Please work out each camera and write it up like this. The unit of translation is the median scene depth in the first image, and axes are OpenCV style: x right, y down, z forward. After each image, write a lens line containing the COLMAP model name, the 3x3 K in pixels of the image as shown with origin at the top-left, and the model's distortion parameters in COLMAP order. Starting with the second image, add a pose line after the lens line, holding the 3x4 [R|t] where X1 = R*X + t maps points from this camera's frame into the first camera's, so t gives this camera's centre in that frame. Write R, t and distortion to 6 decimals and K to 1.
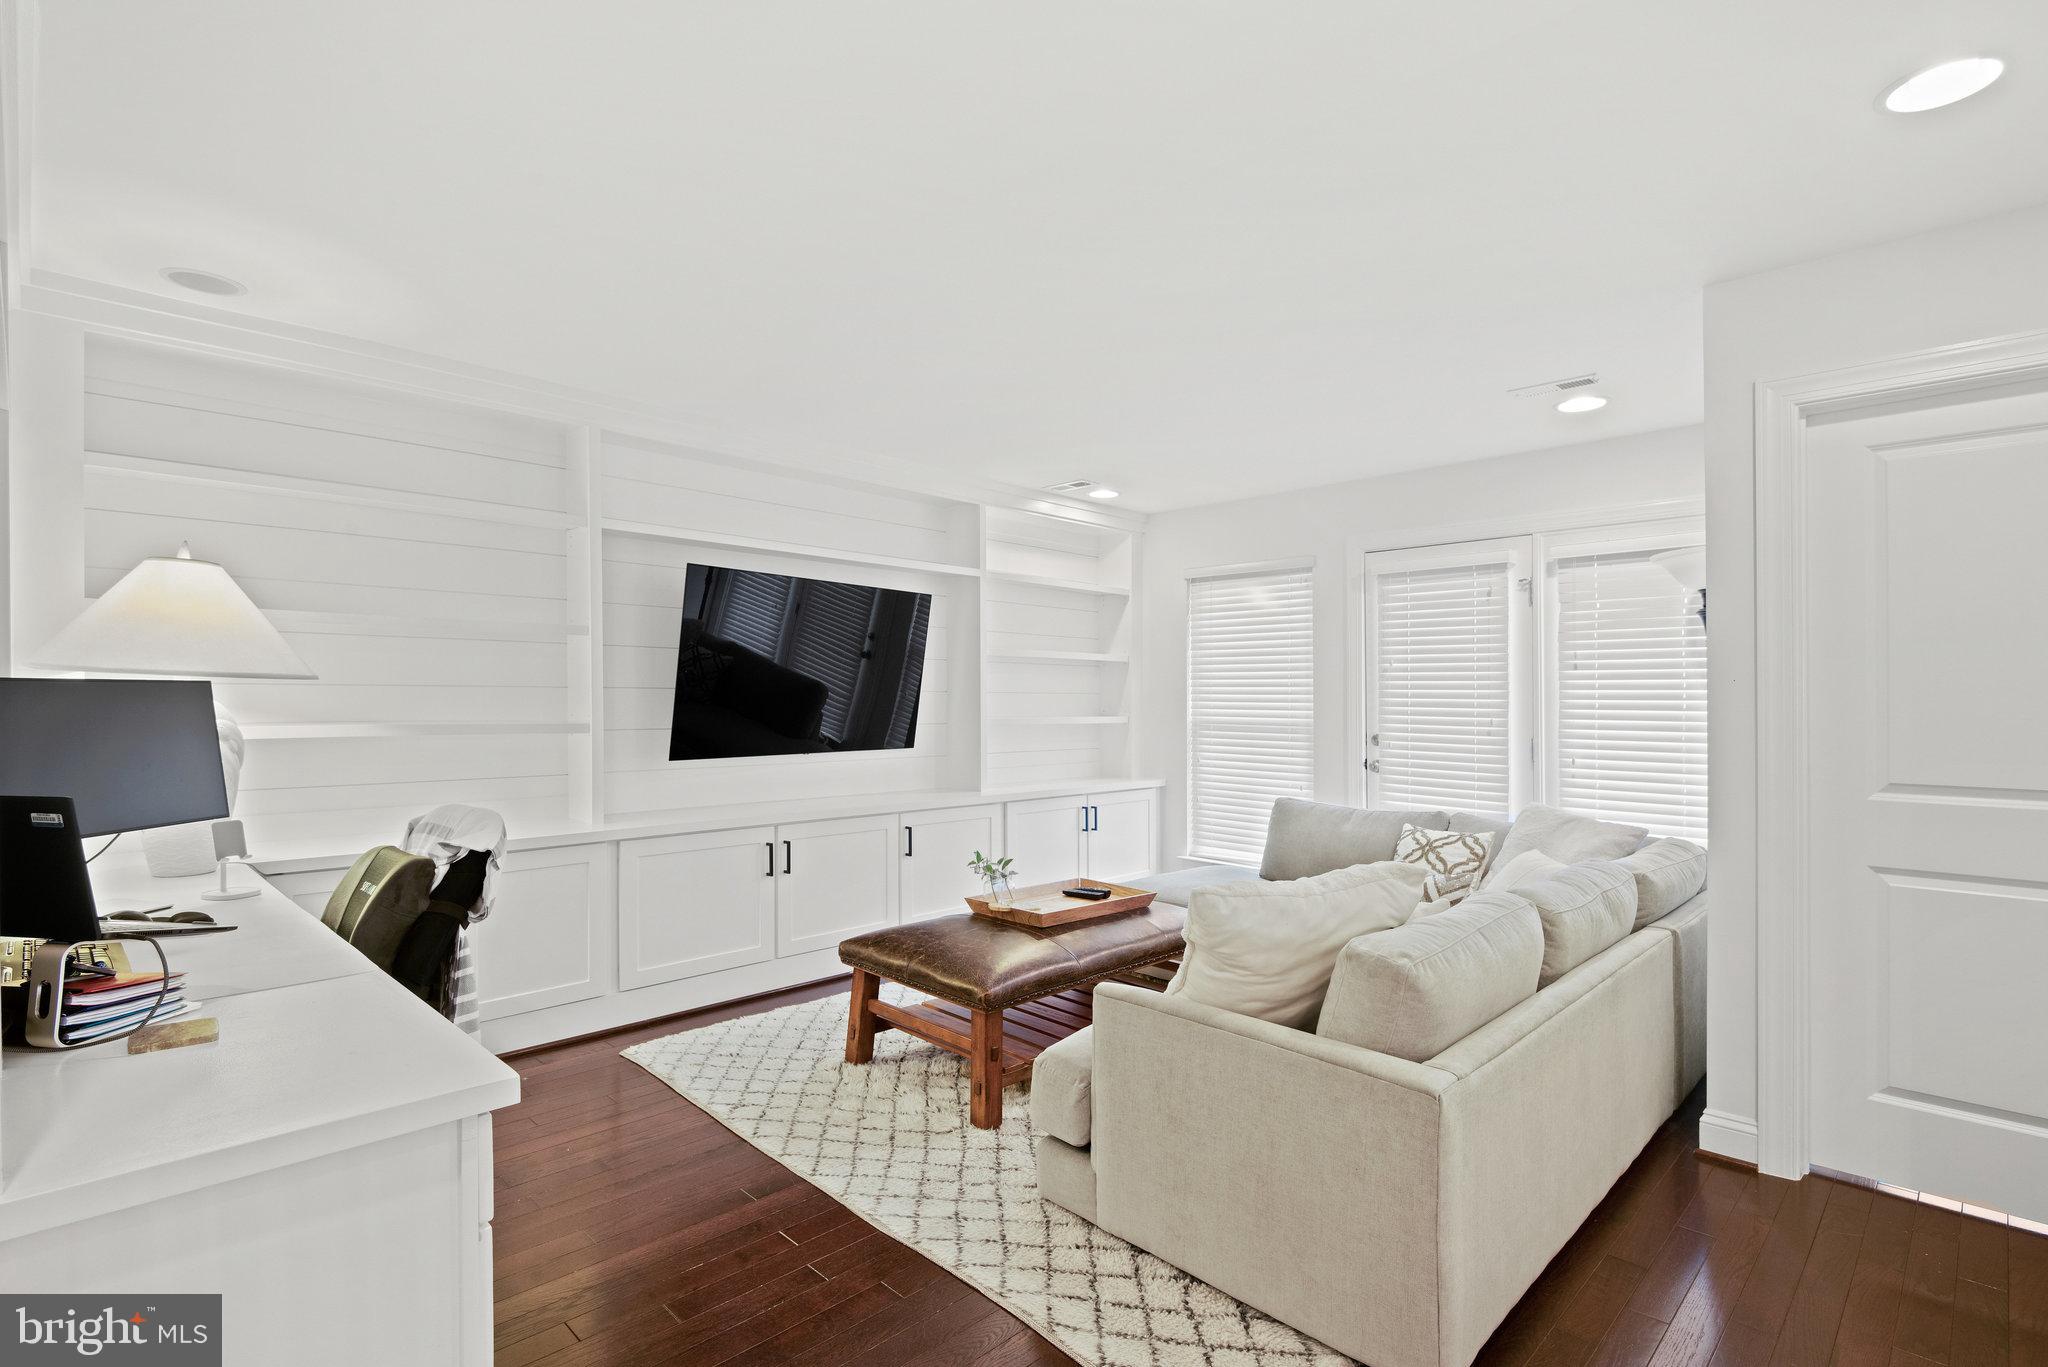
lens RADIAL K [[1006.7, 0, 1025.8], [0, 1006.7, 694.4], [0, 0, 1]] dist [0.005175, -0.005611]
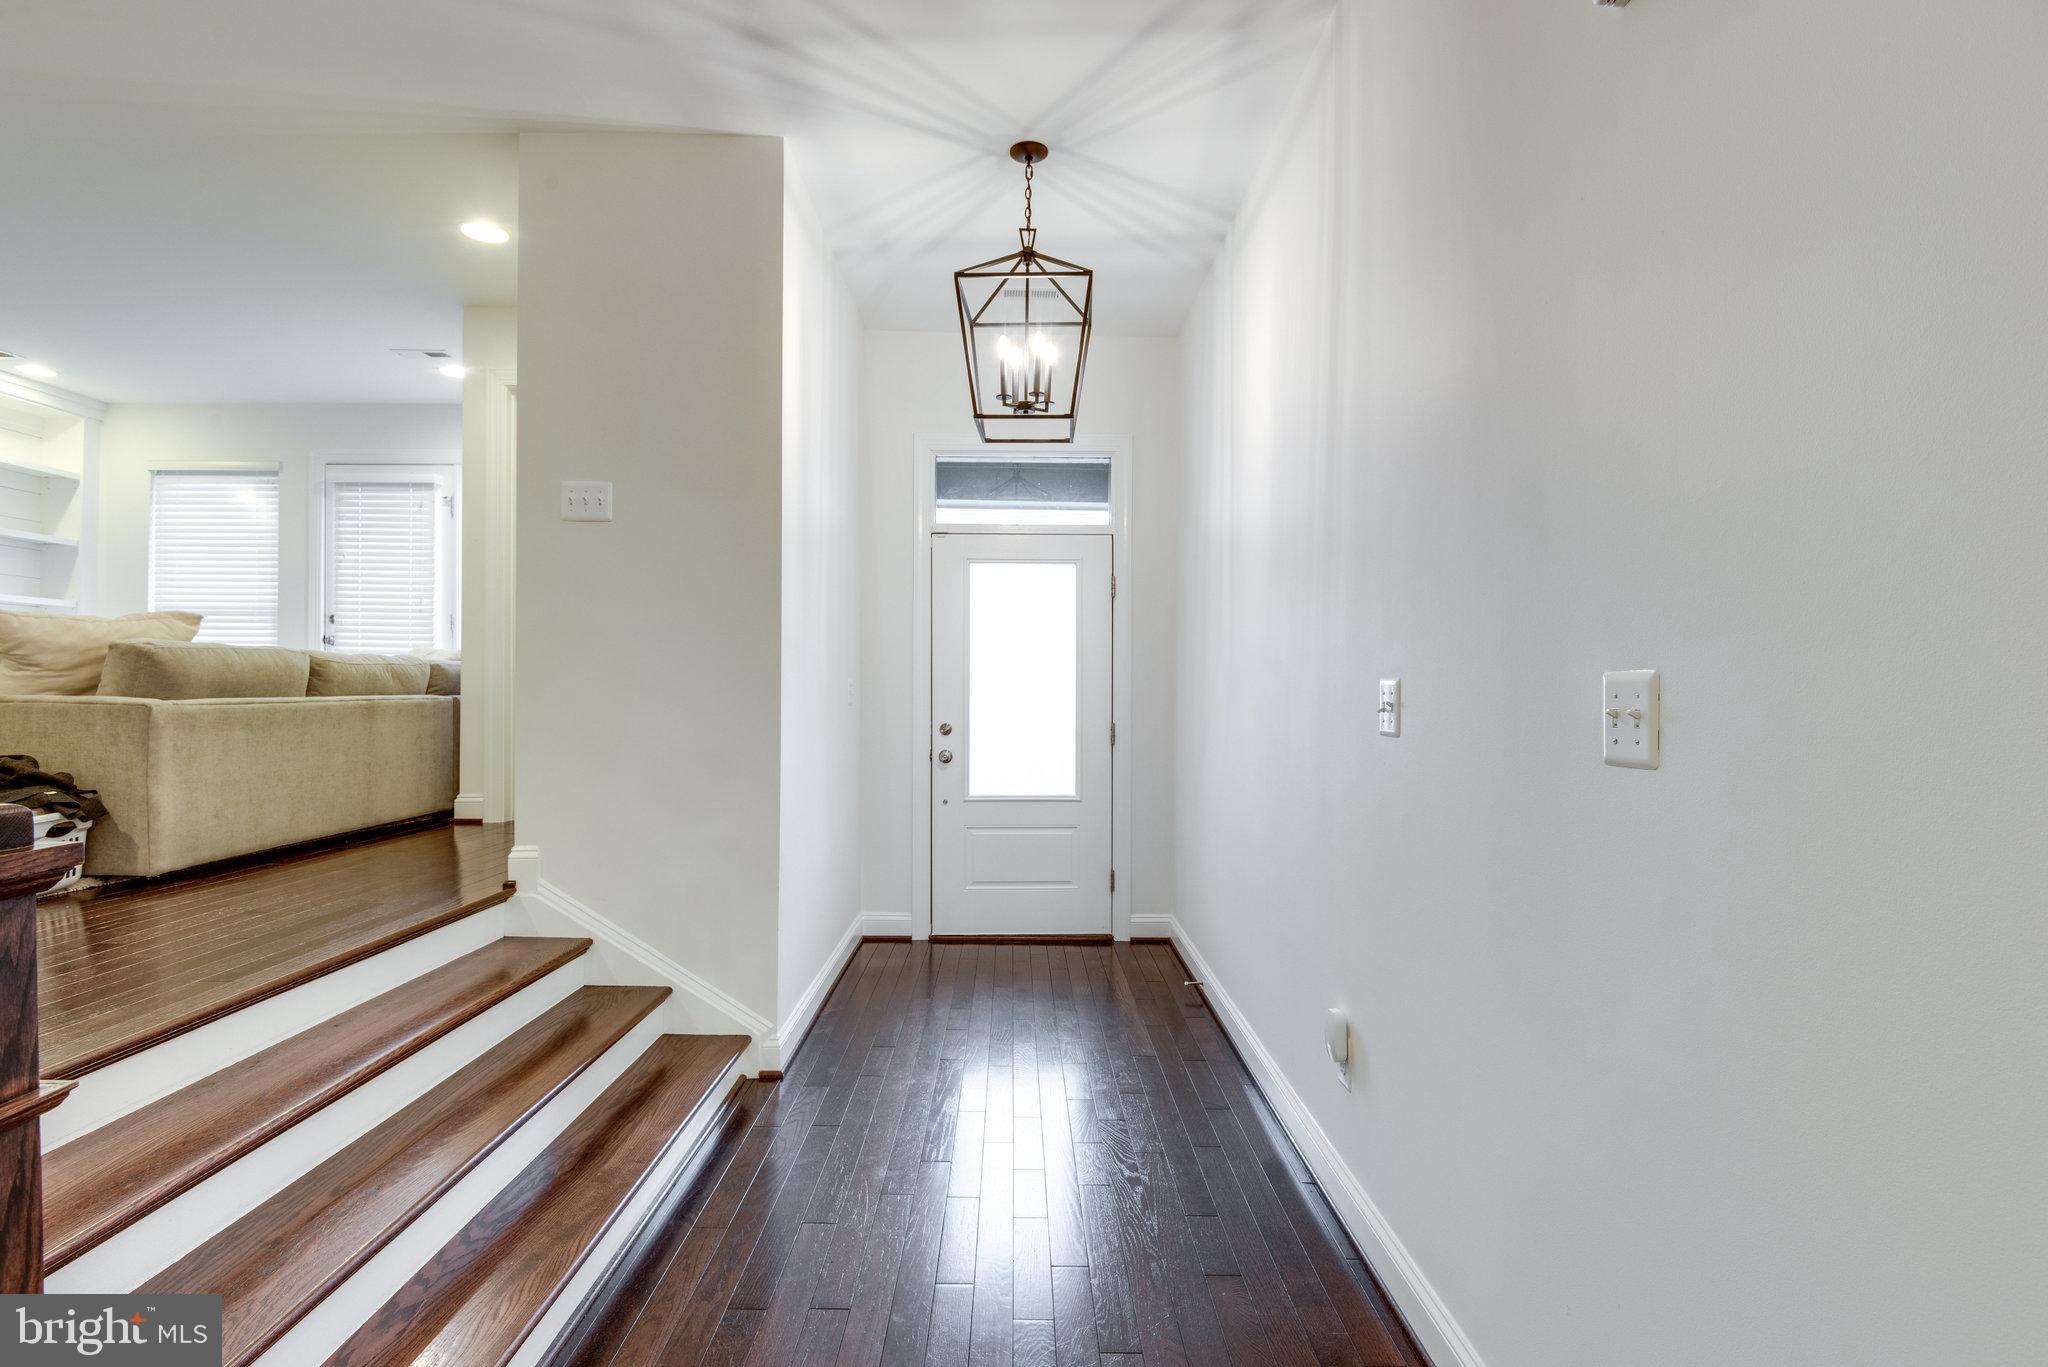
lens RADIAL K [[1006.7, 0, 1028.1], [0, 1006.7, 681.6], [0, 0, 1]] dist [0.005175, -0.005611]
pose [[0.703659, 0.008939, 0.710481, 0.076943], [-0.015025, 0.999884, 0.002301, 0.109378], [-0.710379, -0.012294, 0.703712, -0.471881]]
